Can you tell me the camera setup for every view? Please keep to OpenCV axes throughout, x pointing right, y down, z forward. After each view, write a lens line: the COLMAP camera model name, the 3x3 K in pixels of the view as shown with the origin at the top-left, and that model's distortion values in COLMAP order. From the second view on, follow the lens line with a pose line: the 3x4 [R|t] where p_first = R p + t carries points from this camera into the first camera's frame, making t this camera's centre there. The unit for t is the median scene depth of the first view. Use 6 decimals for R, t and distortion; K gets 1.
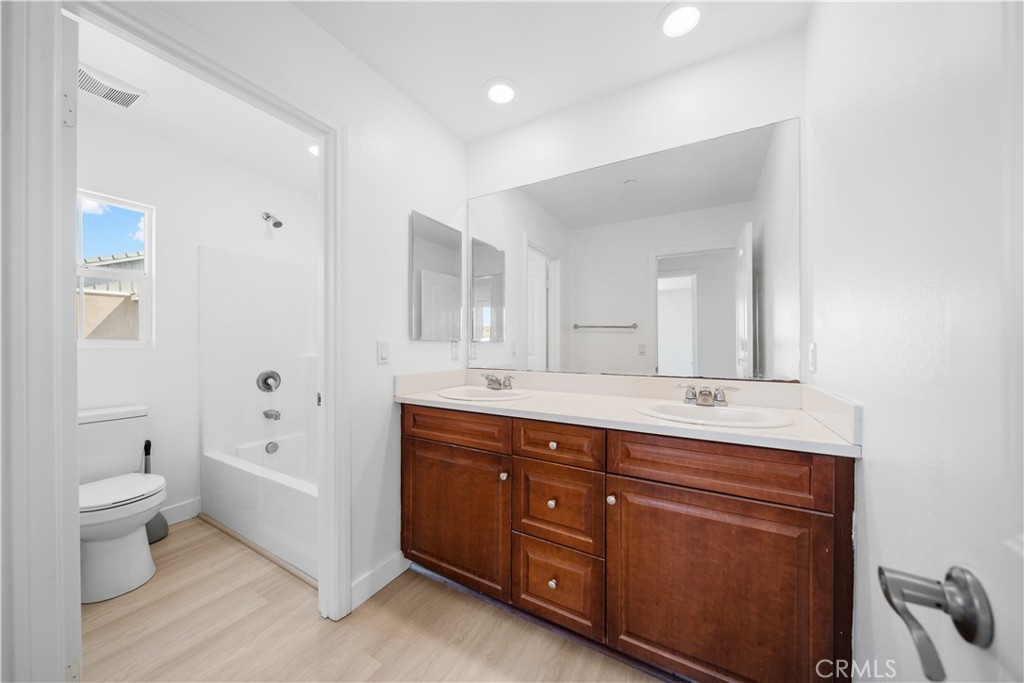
lens RADIAL K [[350.5, 0, 504.9], [0, 350.5, 341.0], [0, 0, 1]] dist [-0.008513, 0.000065]
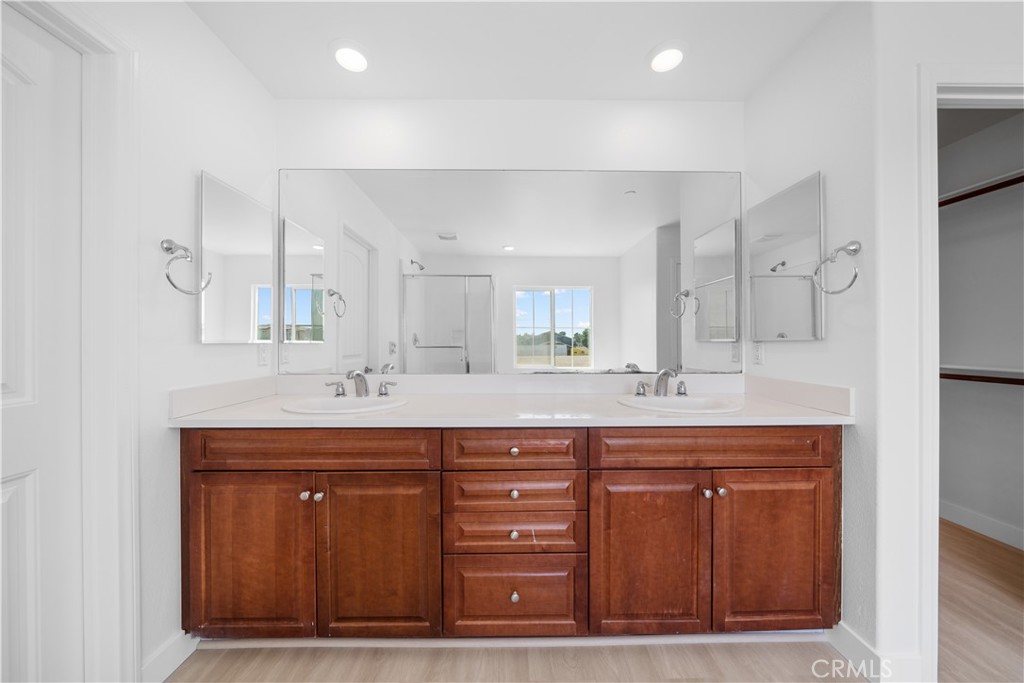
lens RADIAL K [[350.5, 0, 505.5], [0, 350.5, 340.9], [0, 0, 1]] dist [-0.008513, 0.000065]
pose [[0.869378, -0.005784, 0.494113, -0.194752], [0.006518, 0.999979, 0.000237, -0.002926], [-0.494104, 0.003015, 0.869398, 0.099144]]
